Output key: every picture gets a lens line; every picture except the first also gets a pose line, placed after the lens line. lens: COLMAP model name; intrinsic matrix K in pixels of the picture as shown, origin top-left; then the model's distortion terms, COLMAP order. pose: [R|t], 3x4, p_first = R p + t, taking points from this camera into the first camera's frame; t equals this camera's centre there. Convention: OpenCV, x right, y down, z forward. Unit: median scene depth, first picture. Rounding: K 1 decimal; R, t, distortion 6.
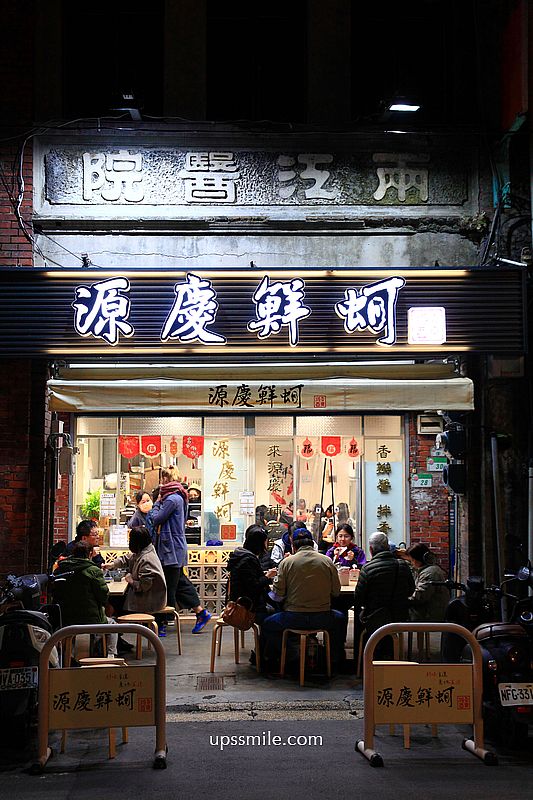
lens RADIAL K [[1329.8, 0, 263.0], [0, 1329.8, 401.1], [0, 0, 1]] dist [0.222221, 0.000000]
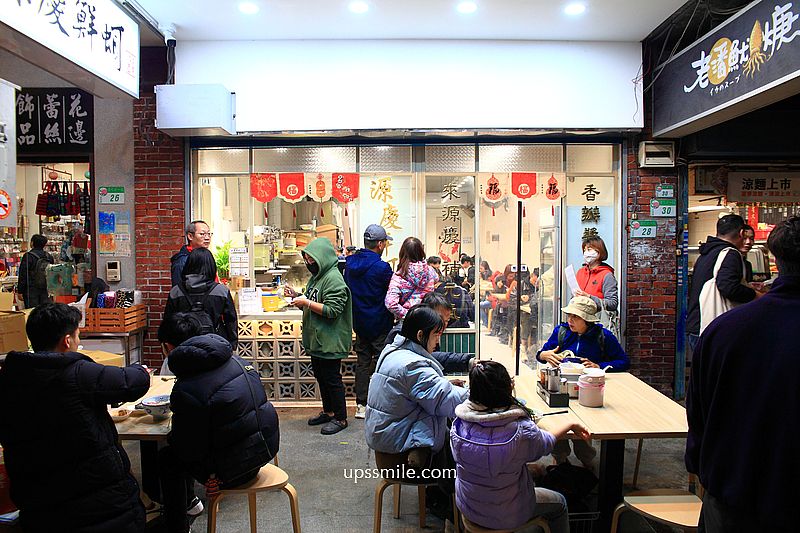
lens RADIAL K [[1089.5, 0, 404.1], [0, 1089.5, 264.8], [0, 0, 1]] dist [0.165791, 0.000000]
pose [[0.999844, -0.003830, -0.017249, -0.012638], [0.005243, 0.996570, 0.082592, 0.044857], [0.016874, -0.082669, 0.996434, 0.605205]]
